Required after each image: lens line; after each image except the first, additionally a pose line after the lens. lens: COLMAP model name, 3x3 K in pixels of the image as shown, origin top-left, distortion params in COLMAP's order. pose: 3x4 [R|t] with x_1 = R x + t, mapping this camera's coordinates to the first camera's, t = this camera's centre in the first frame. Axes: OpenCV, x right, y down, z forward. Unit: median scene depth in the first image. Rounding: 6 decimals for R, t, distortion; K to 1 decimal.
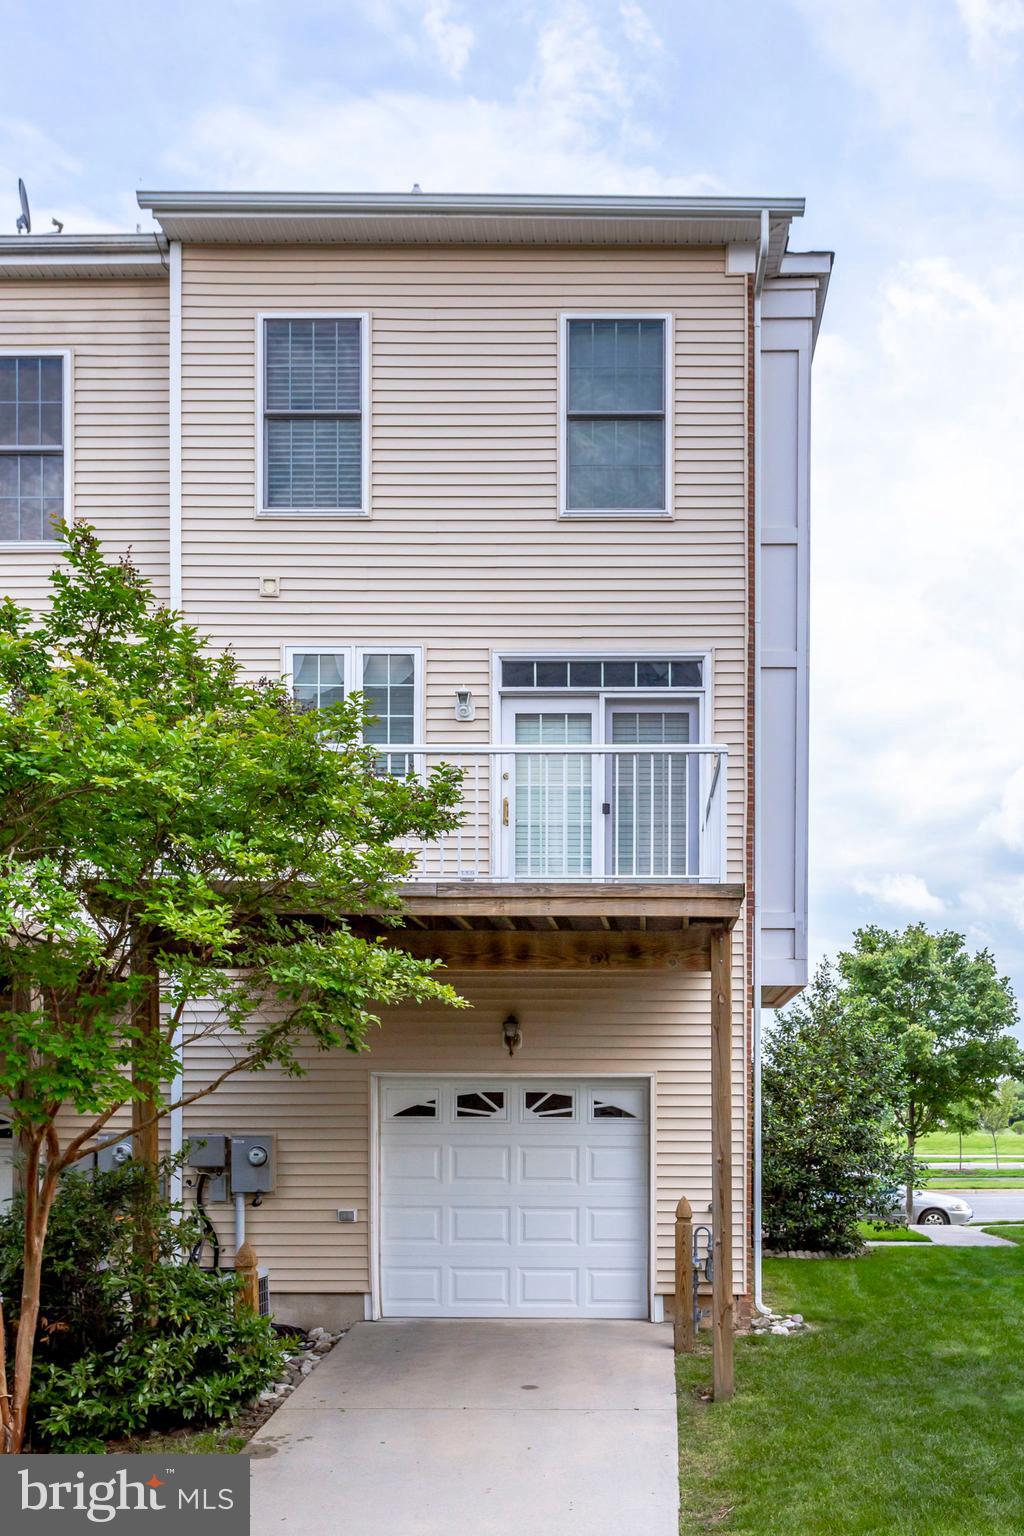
lens RADIAL K [[1483.3, 0, 512.0], [0, 1483.3, 768.0], [0, 0, 1]] dist [0.013956, -0.006671]
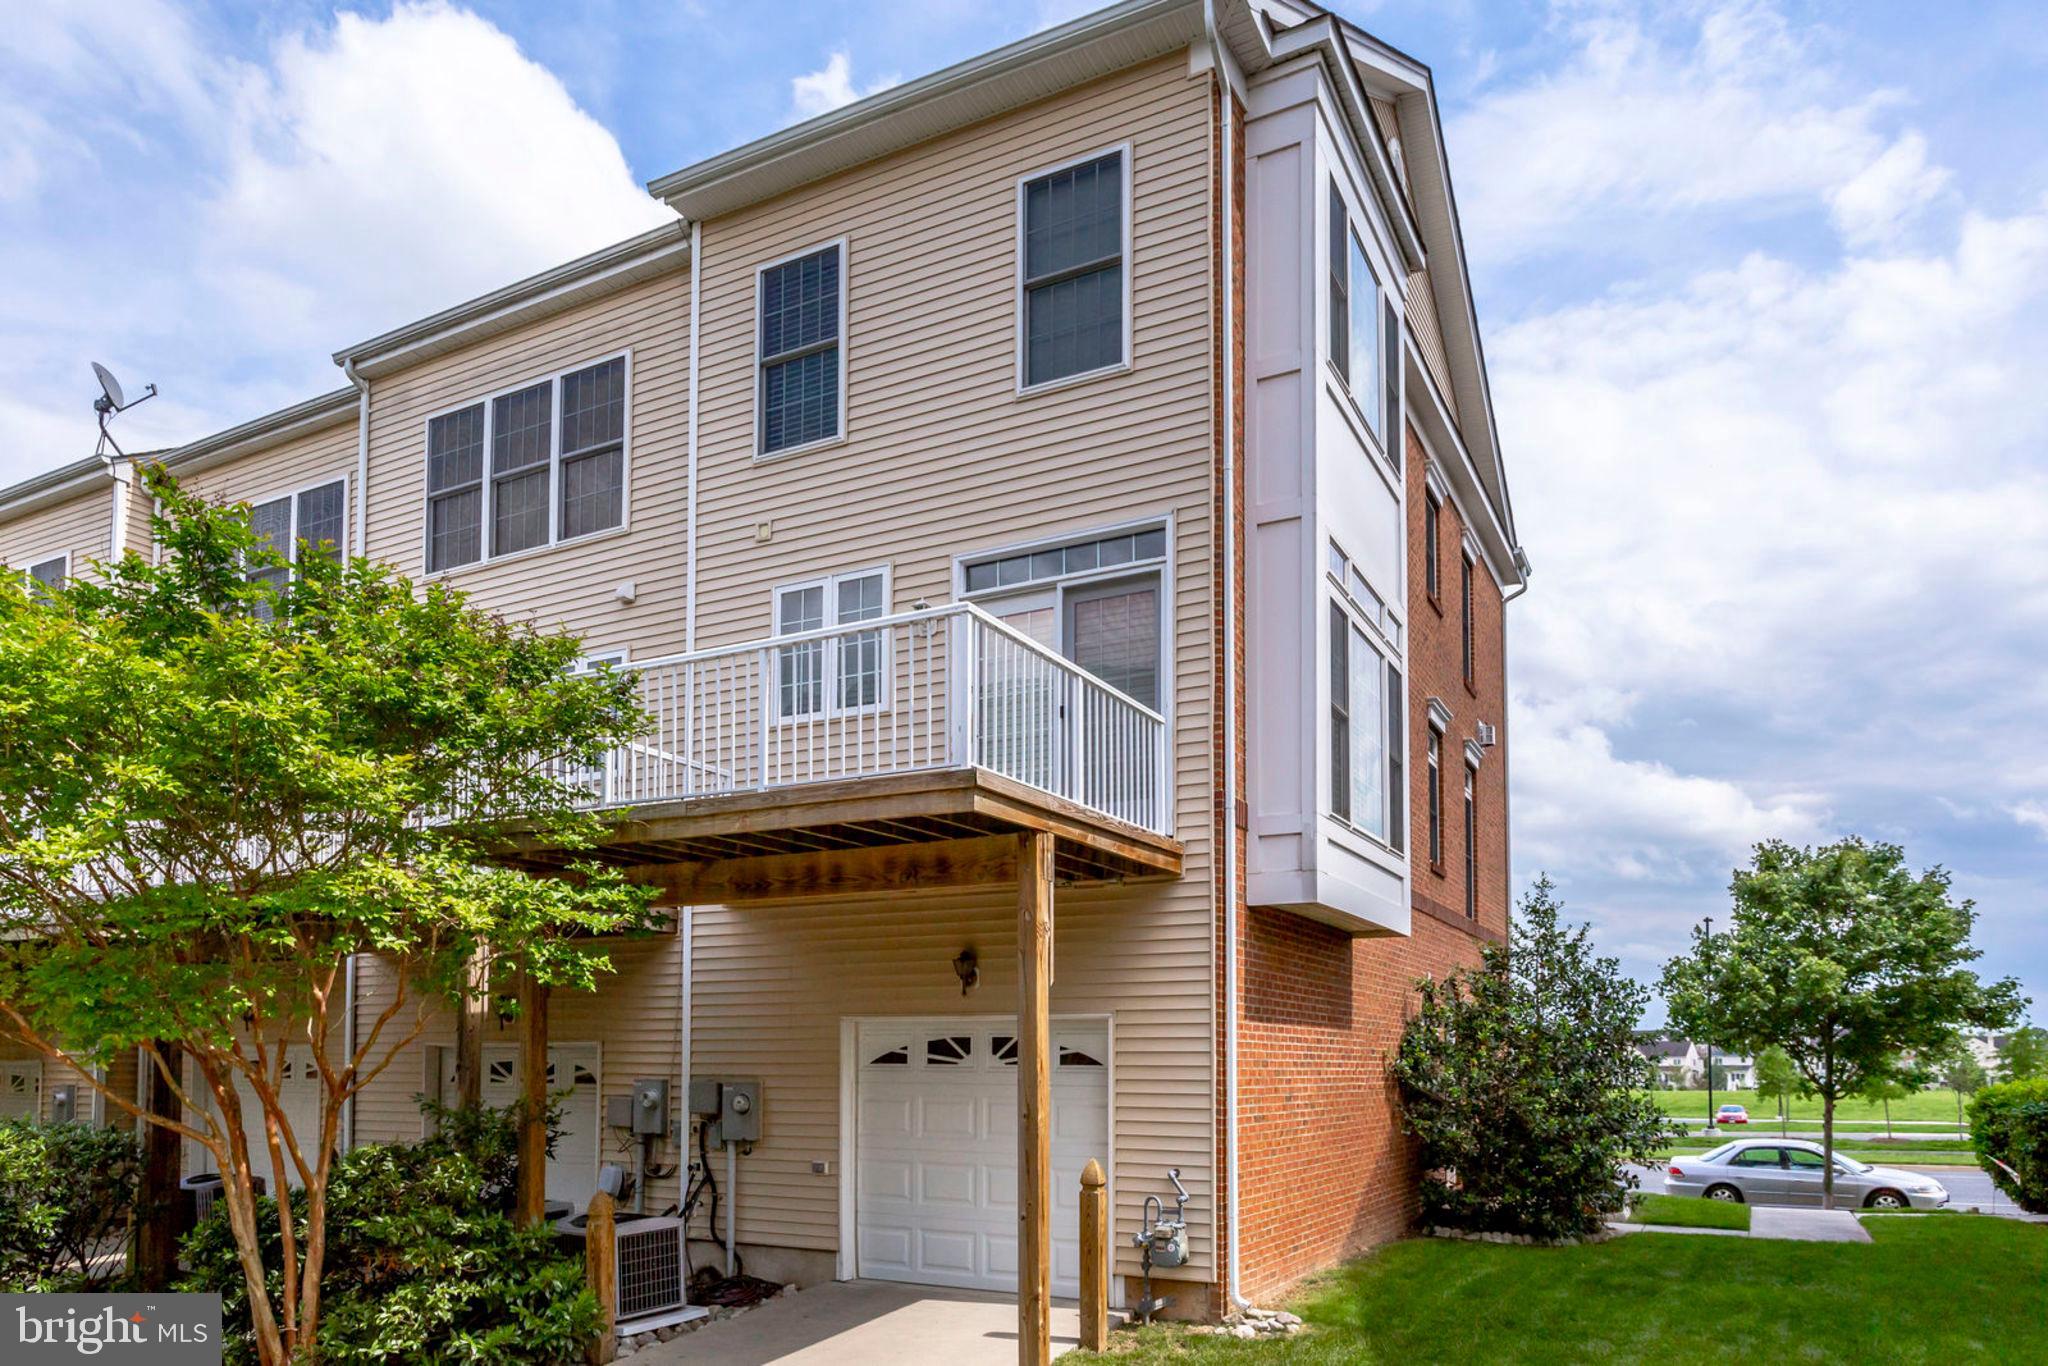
lens RADIAL K [[1328.6, 0, 1029.8], [0, 1328.6, 751.9], [0, 0, 1]] dist [-0.000518, -0.002257]
pose [[0.889320, -0.101071, -0.445976, 0.382566], [0.097344, 0.994758, -0.031326, 0.071320], [0.446804, -0.015554, 0.894497, 0.282713]]
